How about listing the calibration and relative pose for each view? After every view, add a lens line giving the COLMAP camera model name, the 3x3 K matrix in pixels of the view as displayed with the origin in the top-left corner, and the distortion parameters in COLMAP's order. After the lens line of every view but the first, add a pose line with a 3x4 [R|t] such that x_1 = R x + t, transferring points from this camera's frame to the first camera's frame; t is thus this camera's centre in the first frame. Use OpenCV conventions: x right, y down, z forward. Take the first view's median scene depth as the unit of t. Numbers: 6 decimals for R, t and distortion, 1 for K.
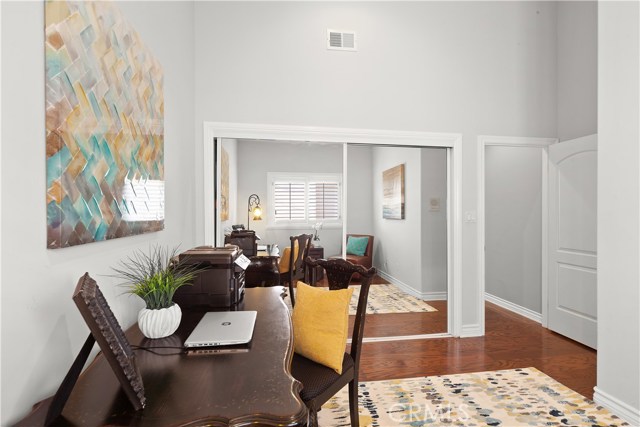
lens RADIAL K [[321.4, 0, 320.1], [0, 321.4, 214.6], [0, 0, 1]] dist [0.000323, 0.000027]
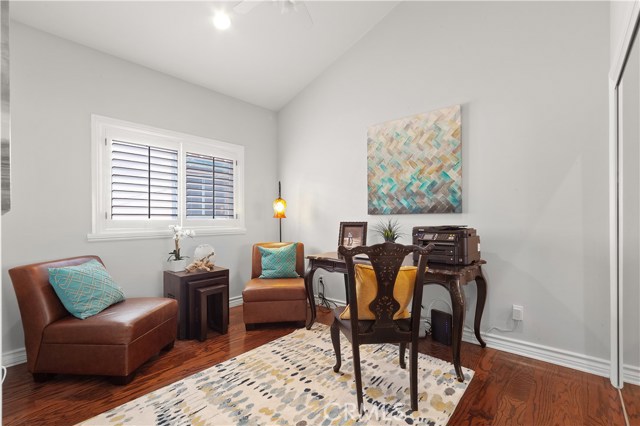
lens RADIAL K [[281.7, 0, 319.8], [0, 281.7, 215.7], [0, 0, 1]] dist [-0.000021, 0.000000]
pose [[-0.760059, 0.001283, -0.649852, 1.471135], [0.003463, 0.999992, -0.002076, 0.105035], [0.649844, -0.003828, -0.760058, 2.687050]]
